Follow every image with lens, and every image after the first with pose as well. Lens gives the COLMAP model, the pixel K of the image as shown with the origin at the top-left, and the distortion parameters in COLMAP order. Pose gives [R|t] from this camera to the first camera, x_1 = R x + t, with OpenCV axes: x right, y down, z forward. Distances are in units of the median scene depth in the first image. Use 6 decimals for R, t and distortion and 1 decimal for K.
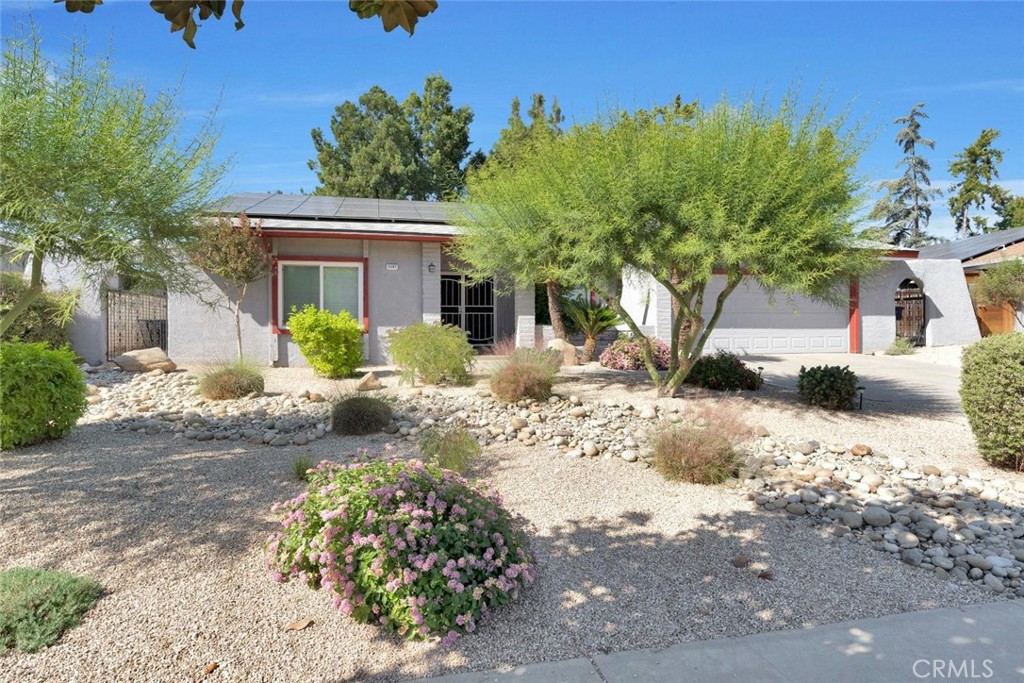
lens RADIAL K [[559.6, 0, 510.7], [0, 559.6, 339.4], [0, 0, 1]] dist [-0.005684, 0.002227]
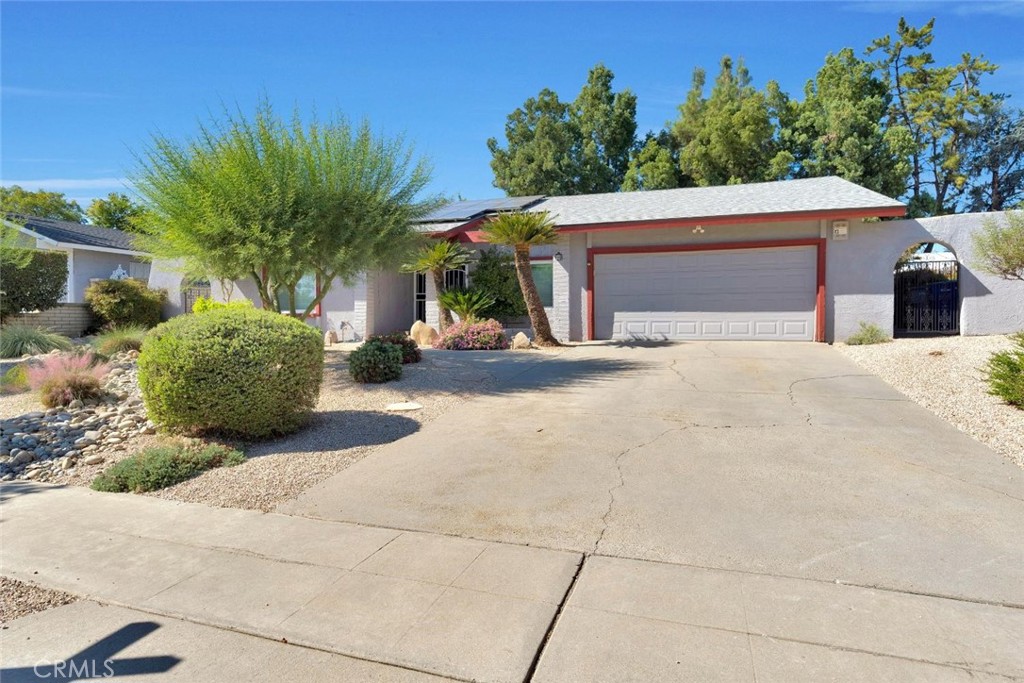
lens RADIAL K [[559.6, 0, 508.7], [0, 559.6, 339.0], [0, 0, 1]] dist [-0.005684, 0.002227]
pose [[0.861869, 0.019417, -0.506759, 0.632408], [-0.008928, 0.999693, 0.023119, 0.005951], [0.507052, -0.015401, 0.861778, 0.085101]]
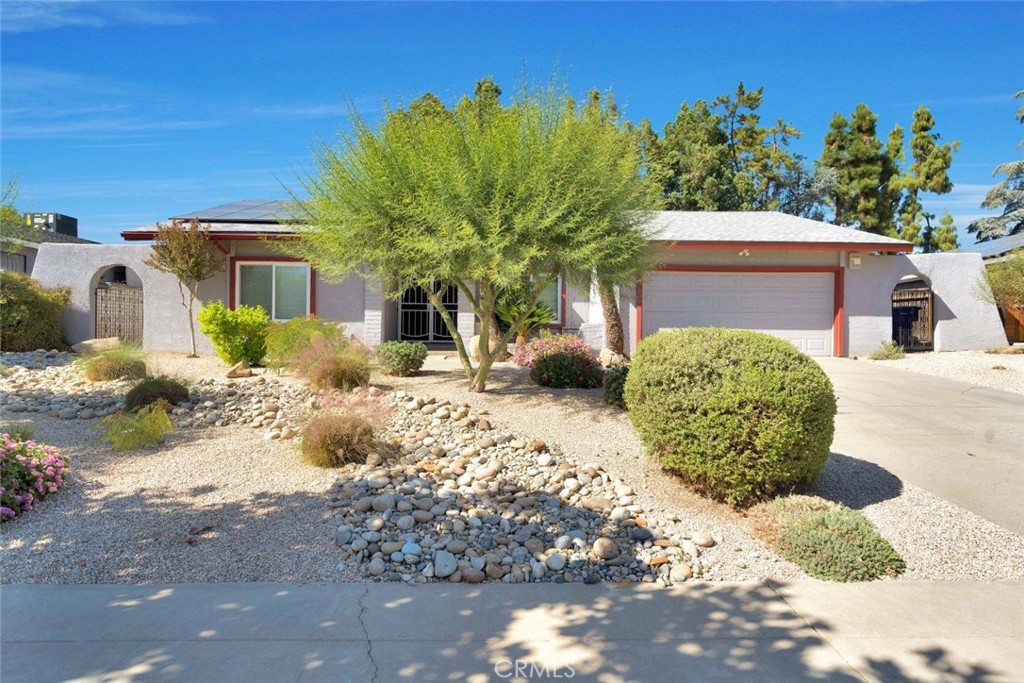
lens RADIAL K [[559.6, 0, 510.7], [0, 559.6, 339.2], [0, 0, 1]] dist [-0.005684, 0.002227]
pose [[0.984270, 0.015611, -0.175980, 0.246814], [-0.015694, 0.999876, 0.000917, 0.003088], [0.175973, 0.001859, 0.984393, 0.006875]]
